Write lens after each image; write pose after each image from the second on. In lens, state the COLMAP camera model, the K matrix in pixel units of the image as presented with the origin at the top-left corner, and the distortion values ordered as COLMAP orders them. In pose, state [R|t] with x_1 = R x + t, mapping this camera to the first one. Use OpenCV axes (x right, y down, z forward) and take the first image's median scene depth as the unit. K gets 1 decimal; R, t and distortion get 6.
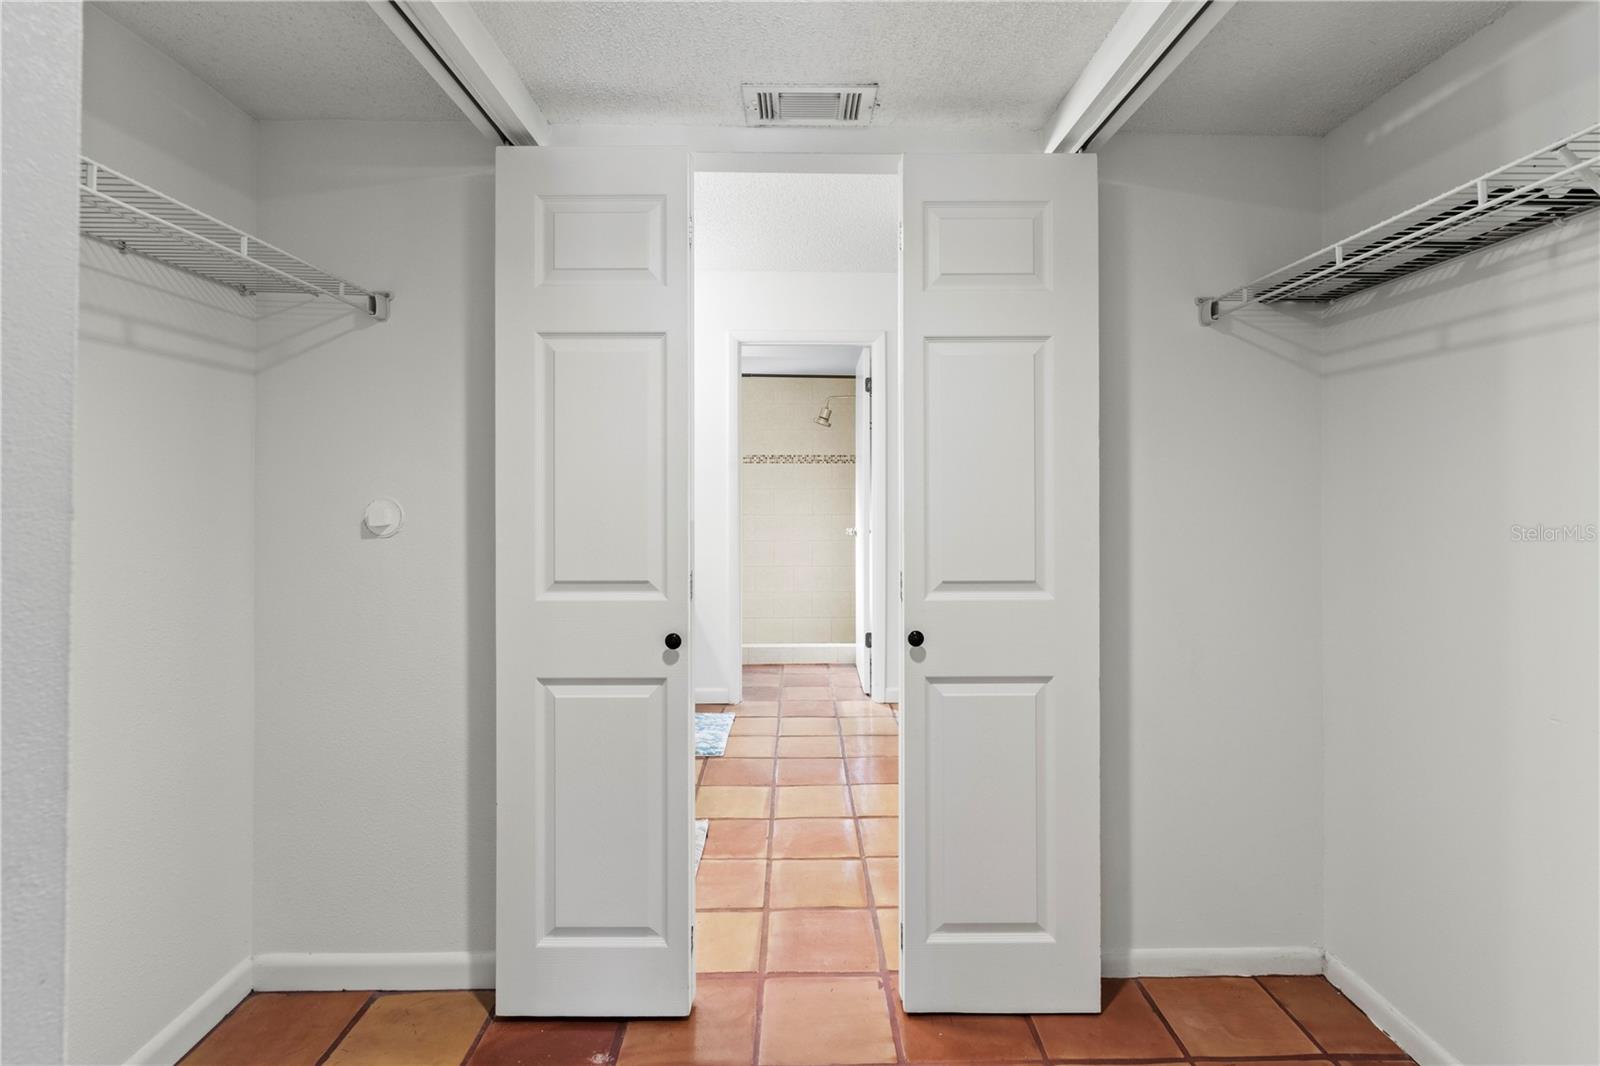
lens RADIAL K [[762.9, 0, 799.7], [0, 762.9, 499.2], [0, 0, 1]] dist [0.009608, -0.000442]
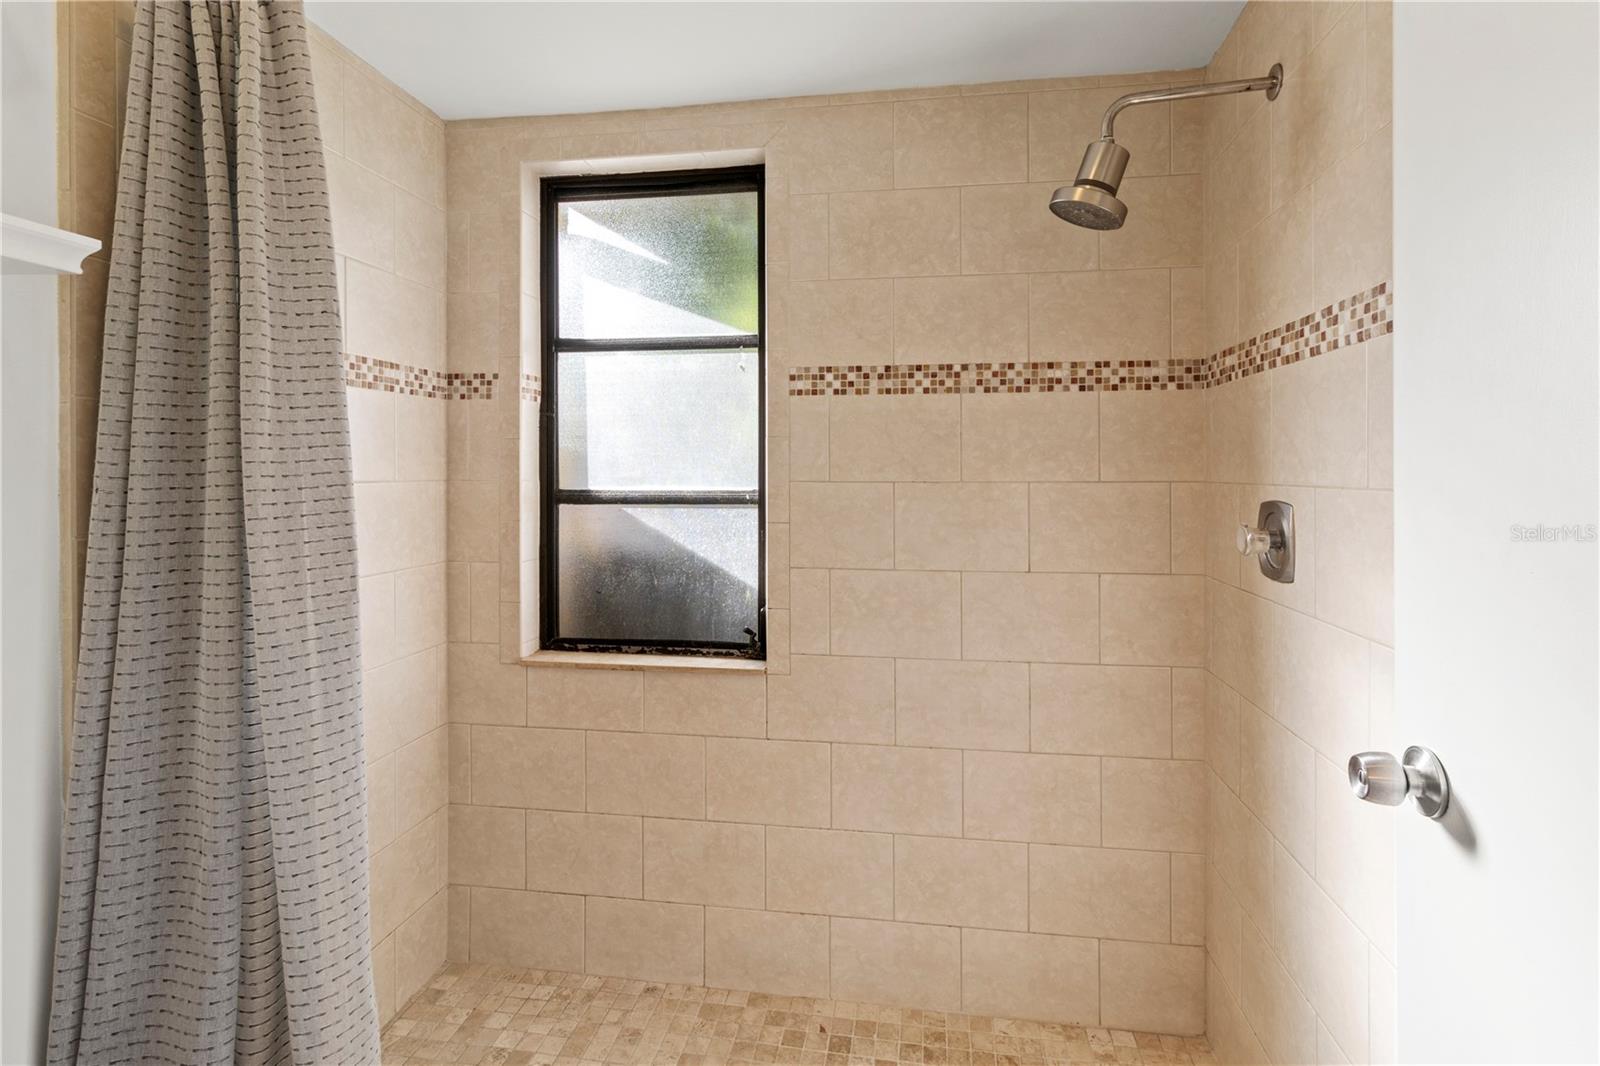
lens RADIAL K [[762.9, 0, 824.2], [0, 762.9, 477.2], [0, 0, 1]] dist [0.009608, -0.000442]
pose [[0.988657, -0.001062, -0.150189, -0.025721], [-0.001498, 0.999856, -0.016926, -0.016500], [0.150186, 0.016959, 0.988512, 1.136911]]
